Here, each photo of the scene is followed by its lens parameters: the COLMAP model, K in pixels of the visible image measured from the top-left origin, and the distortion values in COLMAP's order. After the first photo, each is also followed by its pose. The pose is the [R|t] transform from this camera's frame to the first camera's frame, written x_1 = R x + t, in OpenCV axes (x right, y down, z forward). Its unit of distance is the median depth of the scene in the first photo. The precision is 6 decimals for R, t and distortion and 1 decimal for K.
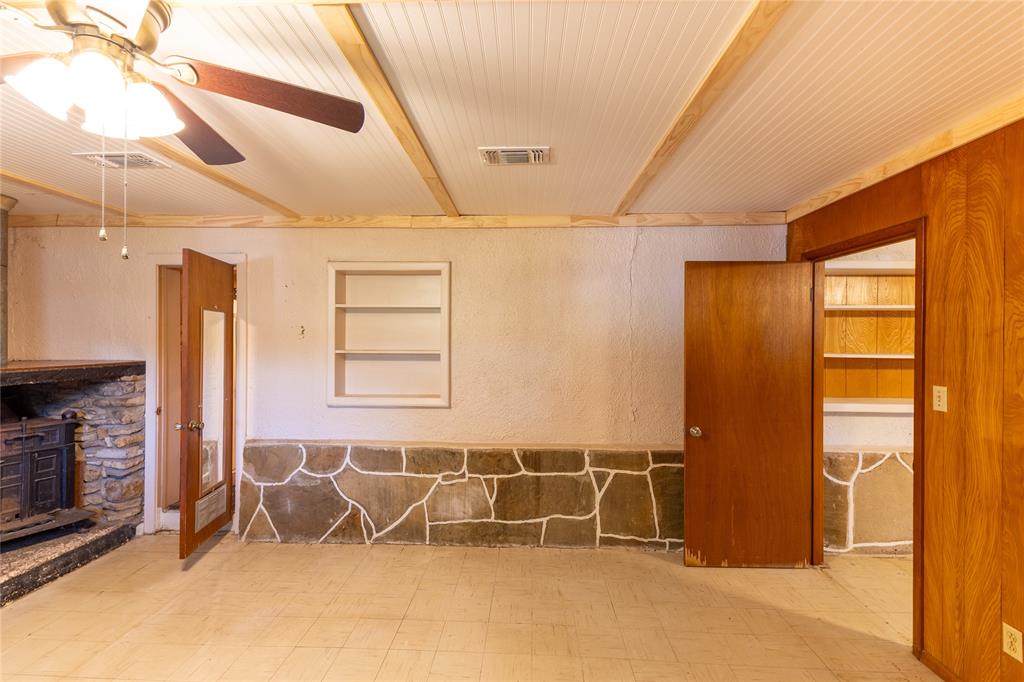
lens RADIAL K [[447.2, 0, 509.8], [0, 447.2, 342.6], [0, 0, 1]] dist [0.012100, -0.000243]
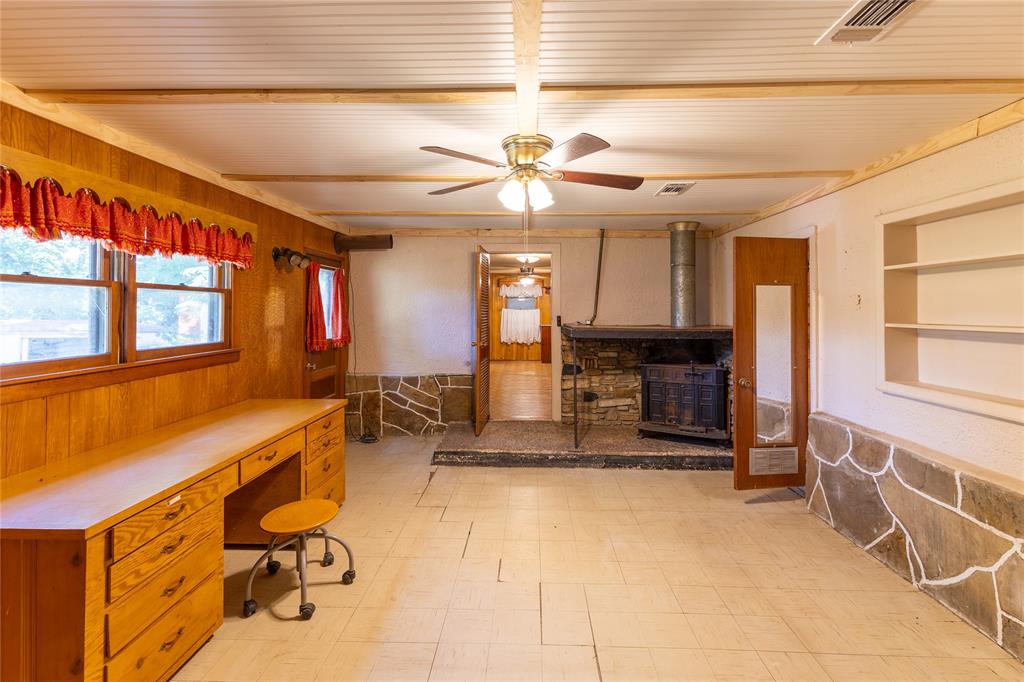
lens RADIAL K [[449.1, 0, 514.8], [0, 449.1, 309.2], [0, 0, 1]] dist [0.001545, -0.000140]
pose [[0.005832, -0.009003, -0.999942, 0.428183], [-0.003359, 0.999954, -0.009023, 0.001396], [0.999977, 0.003411, 0.005801, 0.336351]]
